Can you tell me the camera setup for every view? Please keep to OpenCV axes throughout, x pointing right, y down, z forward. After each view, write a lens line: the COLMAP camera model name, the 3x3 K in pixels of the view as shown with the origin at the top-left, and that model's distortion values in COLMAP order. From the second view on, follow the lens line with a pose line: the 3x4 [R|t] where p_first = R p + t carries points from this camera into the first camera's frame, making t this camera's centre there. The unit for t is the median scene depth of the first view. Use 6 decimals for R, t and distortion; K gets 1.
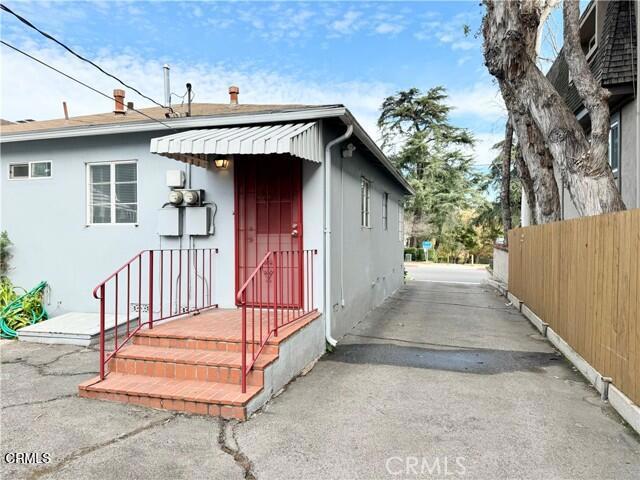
lens RADIAL K [[450.0, 0, 320.0], [0, 450.0, 240.0], [0, 0, 1]] dist [0.090483, -0.109165]
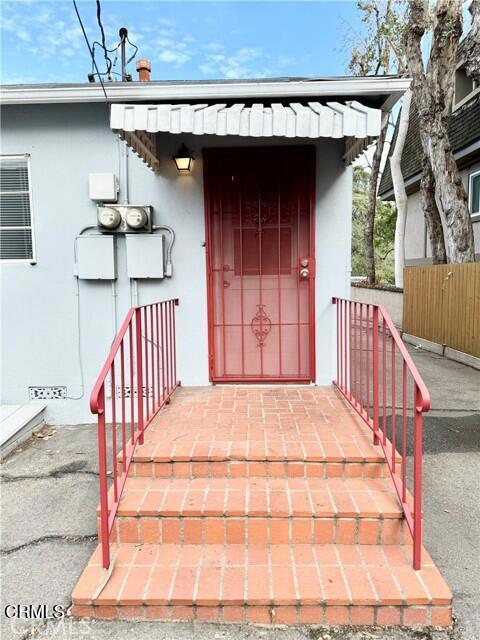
lens RADIAL K [[450.0, 0, 240.0], [0, 450.0, 320.0], [0, 0, 1]] dist [0.090483, -0.109165]
pose [[0.966332, -0.036843, 0.254649, -0.311073], [0.014400, 0.995888, 0.089443, -0.007150], [-0.256897, -0.082765, 0.962888, 0.343813]]
